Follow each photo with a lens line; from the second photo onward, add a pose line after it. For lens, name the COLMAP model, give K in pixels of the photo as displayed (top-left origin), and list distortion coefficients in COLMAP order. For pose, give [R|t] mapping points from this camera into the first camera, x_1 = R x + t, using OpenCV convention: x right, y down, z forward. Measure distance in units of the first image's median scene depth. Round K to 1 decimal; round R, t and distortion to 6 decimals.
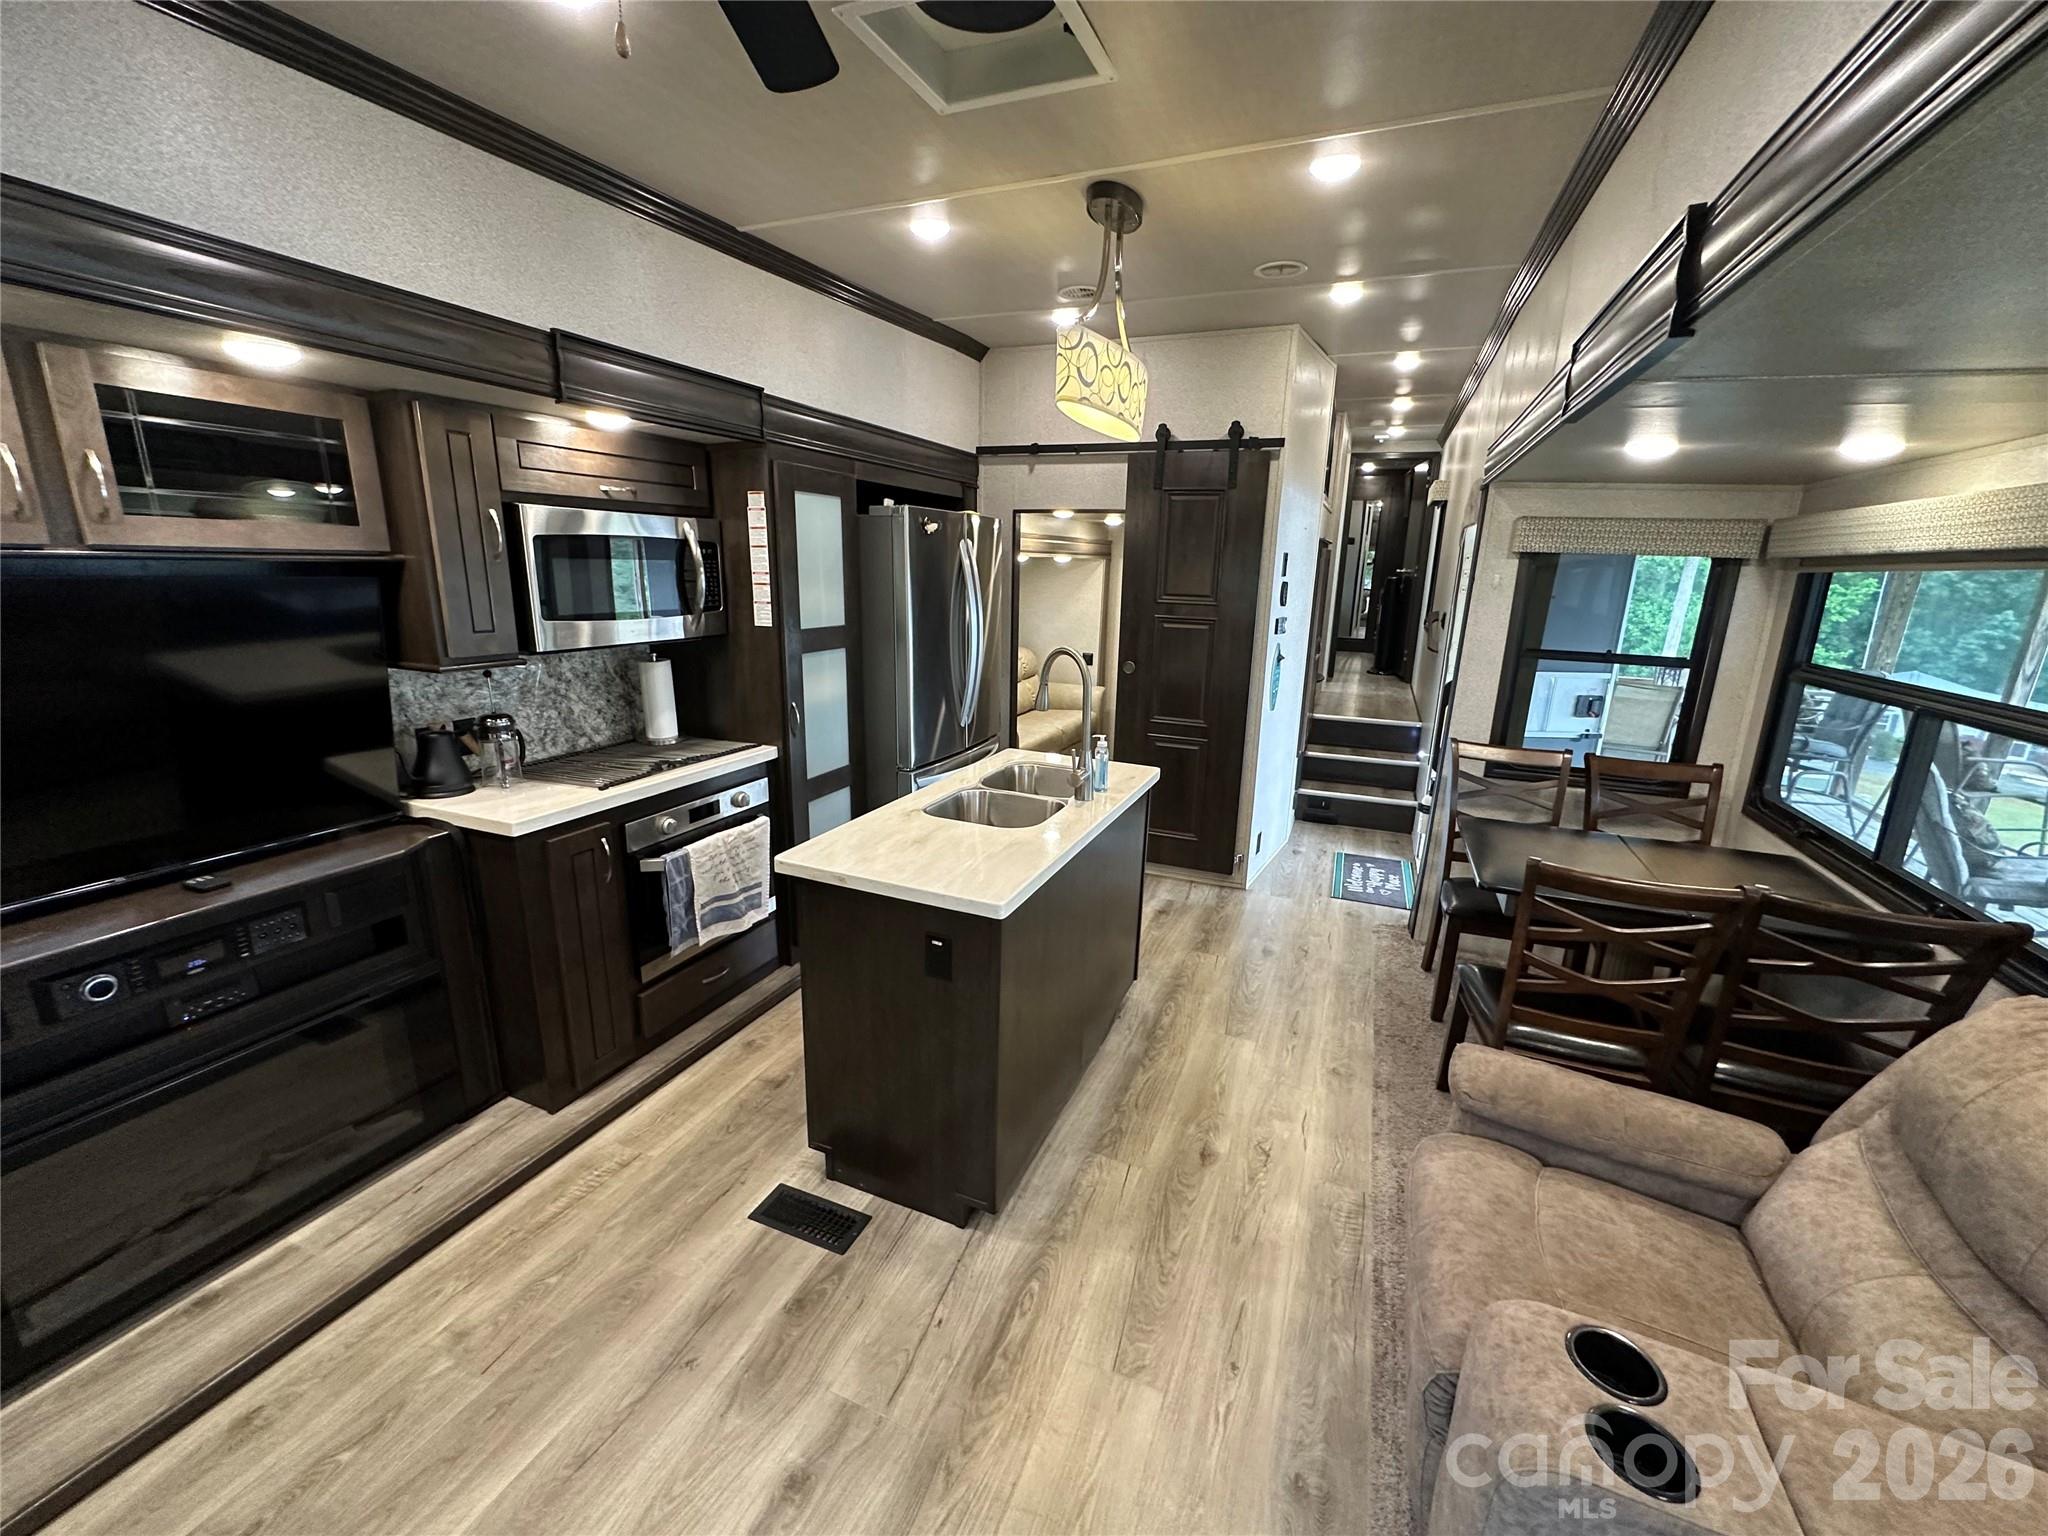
lens RADIAL K [[820.7, 0, 1026.4], [0, 820.7, 767.1], [0, 0, 1]] dist [-0.003693, 0.000687]
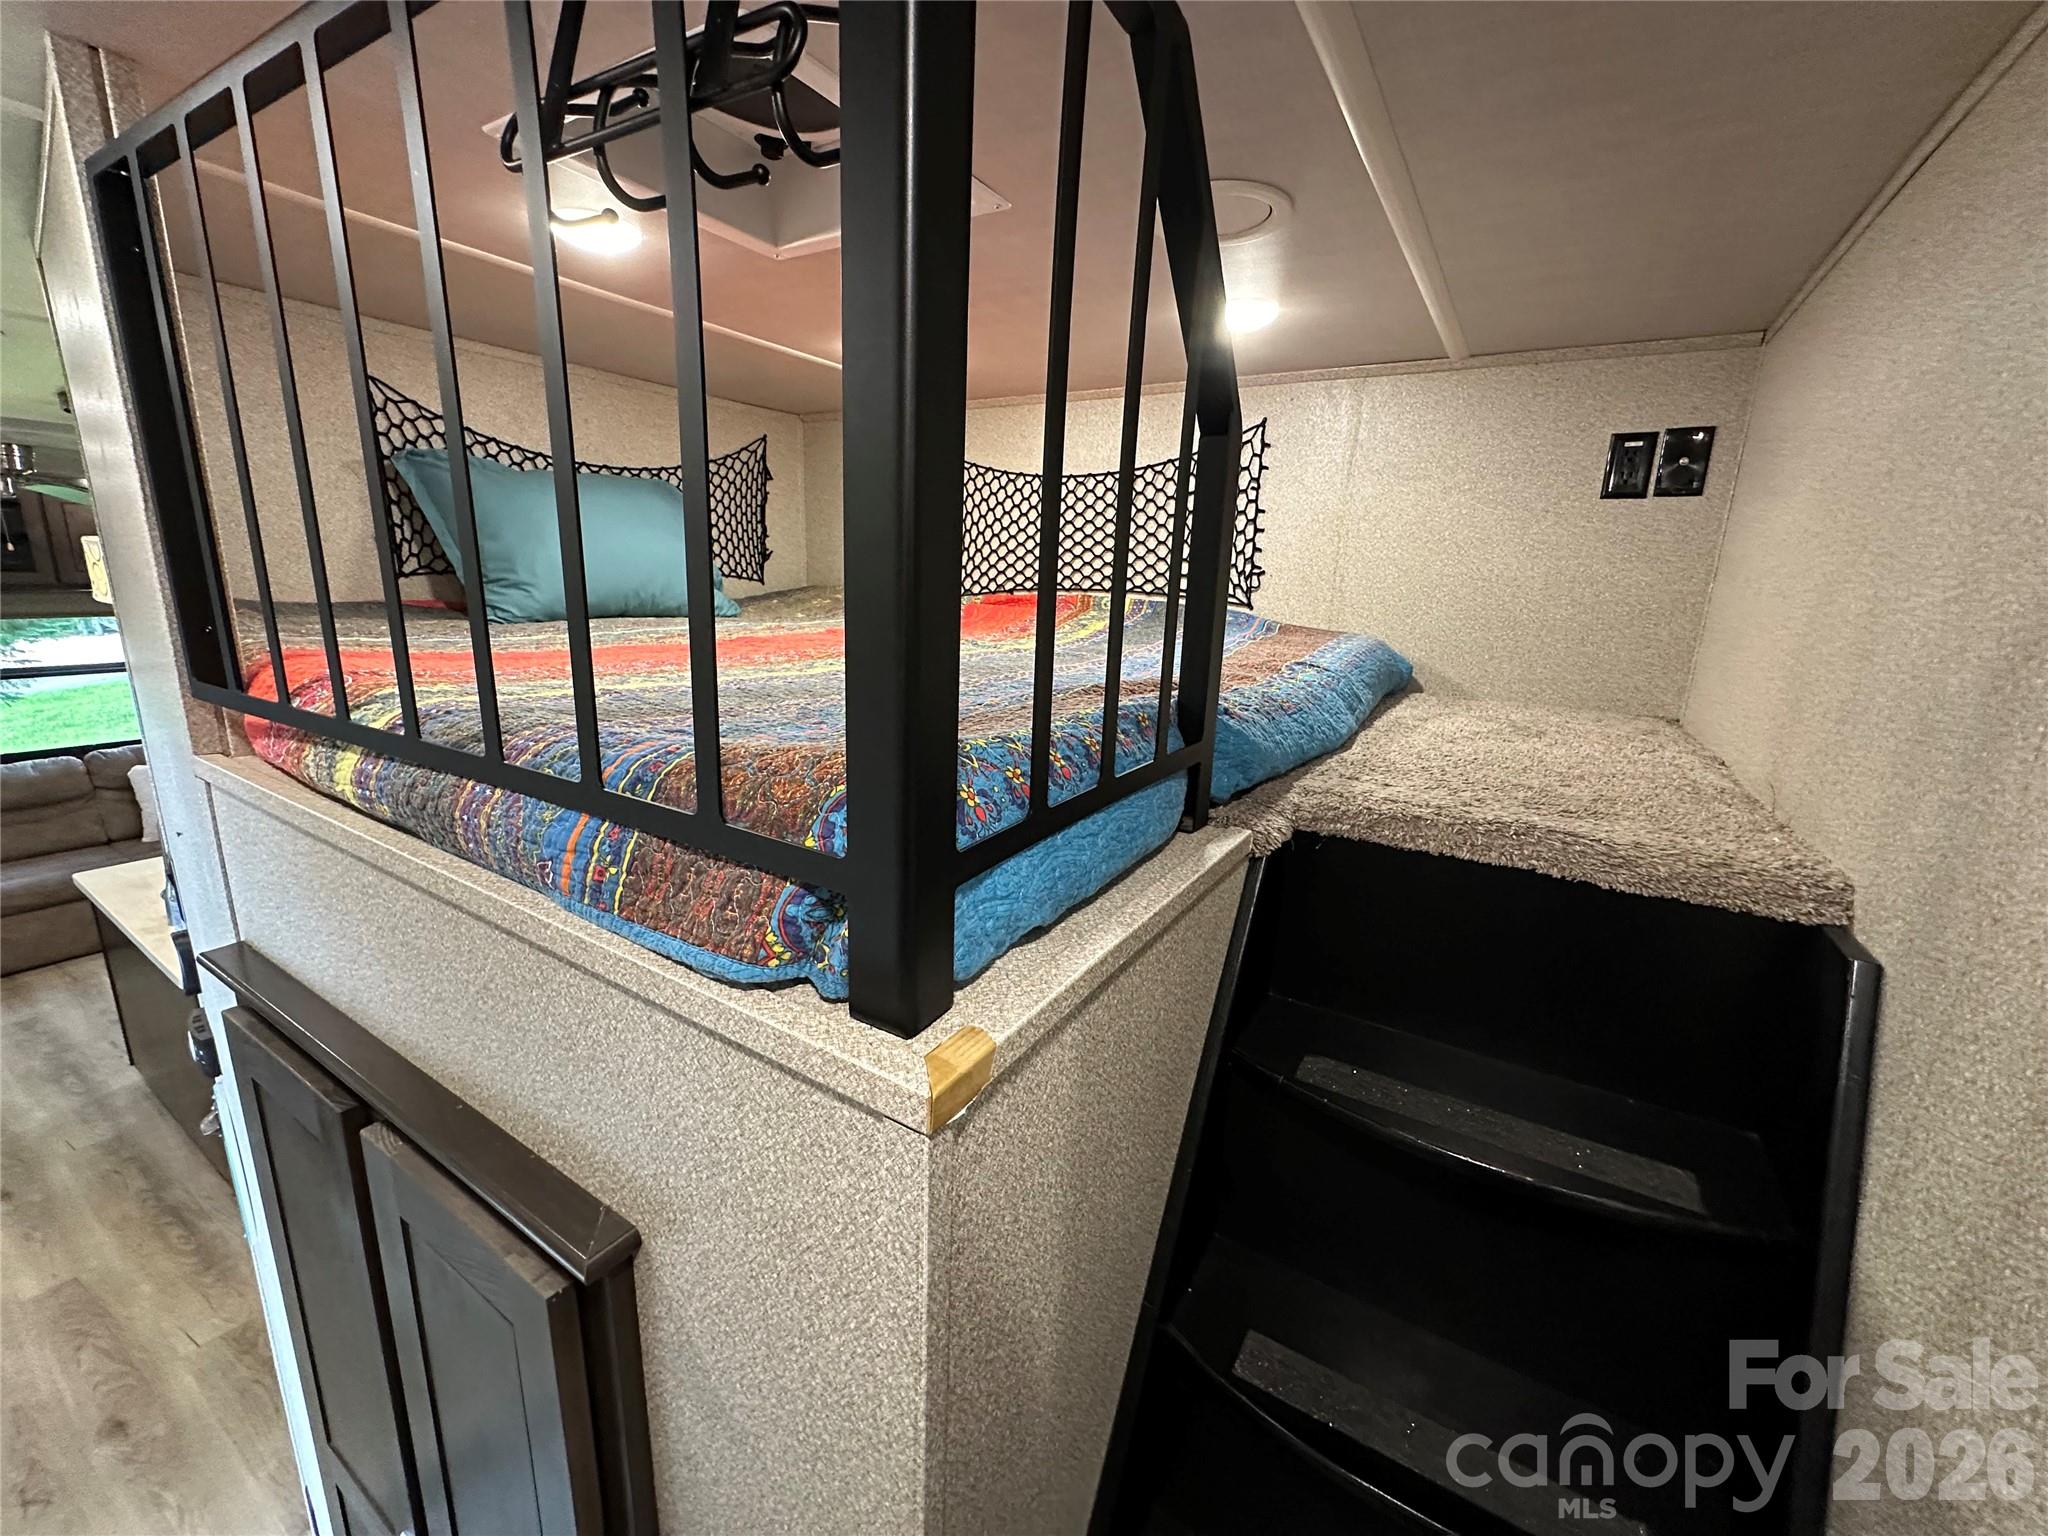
lens RADIAL K [[820.7, 0, 1026.4], [0, 820.7, 767.1], [0, 0, 1]] dist [-0.003693, 0.000687]
pose [[-0.164194, 0.202420, -0.965436, 0.925673], [-0.286507, 0.926741, 0.243034, -0.768726], [0.943904, 0.316509, -0.094171, 2.149785]]
